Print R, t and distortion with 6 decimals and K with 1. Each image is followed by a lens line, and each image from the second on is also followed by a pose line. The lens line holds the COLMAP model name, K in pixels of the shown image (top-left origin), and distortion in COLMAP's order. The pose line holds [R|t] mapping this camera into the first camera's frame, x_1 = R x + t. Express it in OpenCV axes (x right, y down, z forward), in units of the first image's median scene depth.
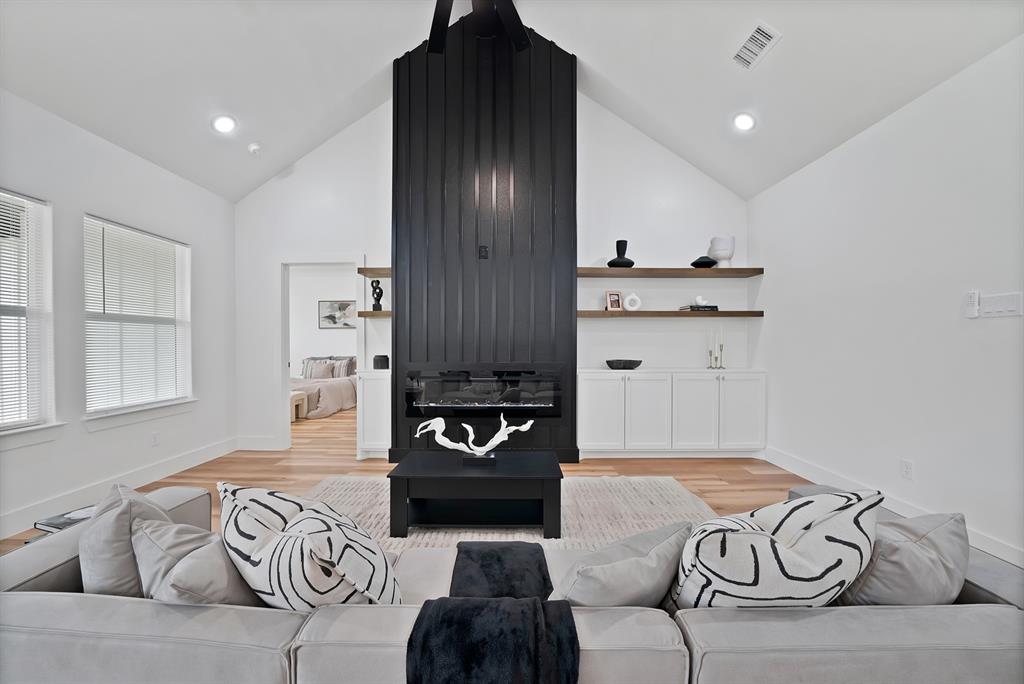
lens RADIAL K [[368.0, 0, 504.2], [0, 368.0, 346.3], [0, 0, 1]] dist [-0.022817, 0.001335]
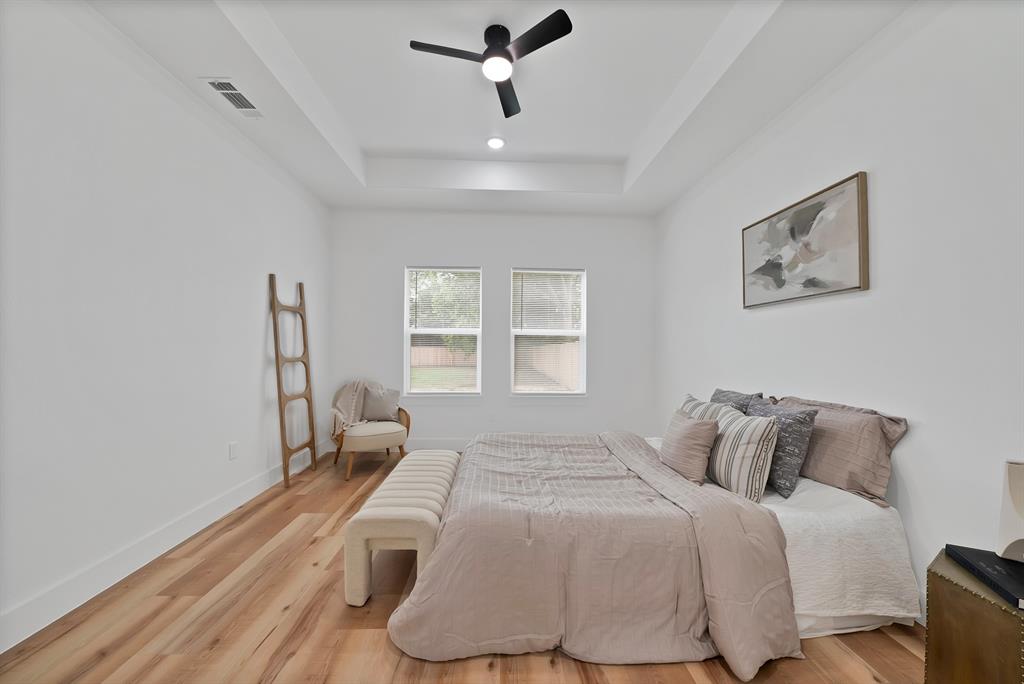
lens RADIAL K [[368.0, 0, 520.9], [0, 368.0, 342.6], [0, 0, 1]] dist [-0.022817, 0.001335]
pose [[0.088312, -0.013123, -0.996006, -0.194528], [-0.017216, 0.999744, -0.014699, -0.008219], [0.995944, 0.018445, 0.088063, 0.803906]]
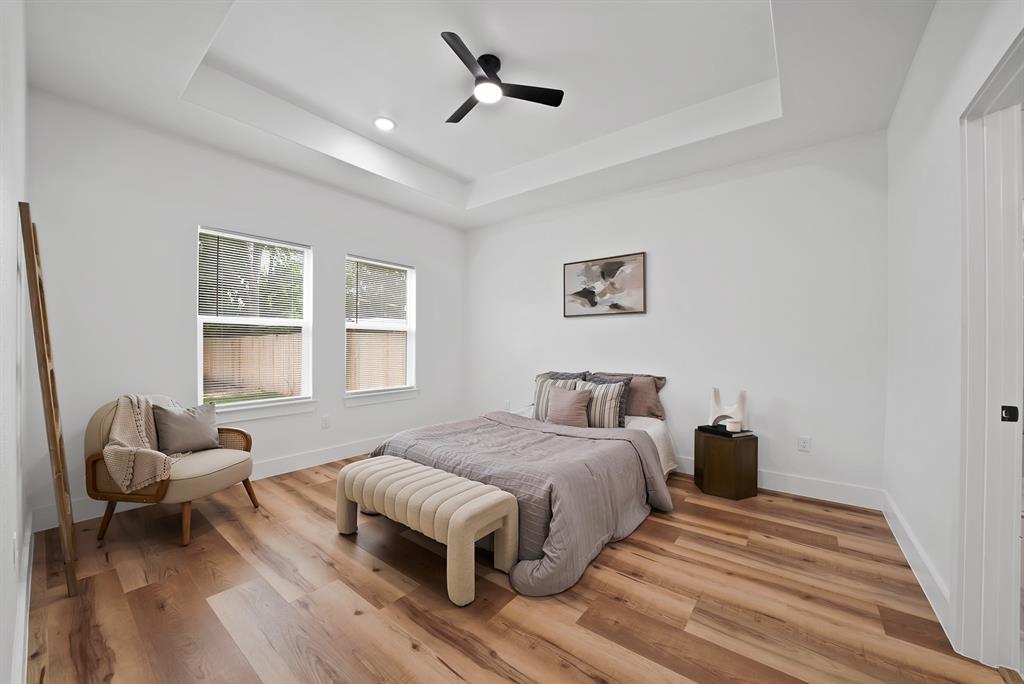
lens RADIAL K [[368.0, 0, 517.9], [0, 368.0, 342.8], [0, 0, 1]] dist [-0.022817, 0.001335]
pose [[0.812195, 0.005035, -0.583365, -0.269536], [-0.011483, 0.999907, -0.007358, -0.007432], [0.583273, 0.012675, 0.812177, 0.568331]]
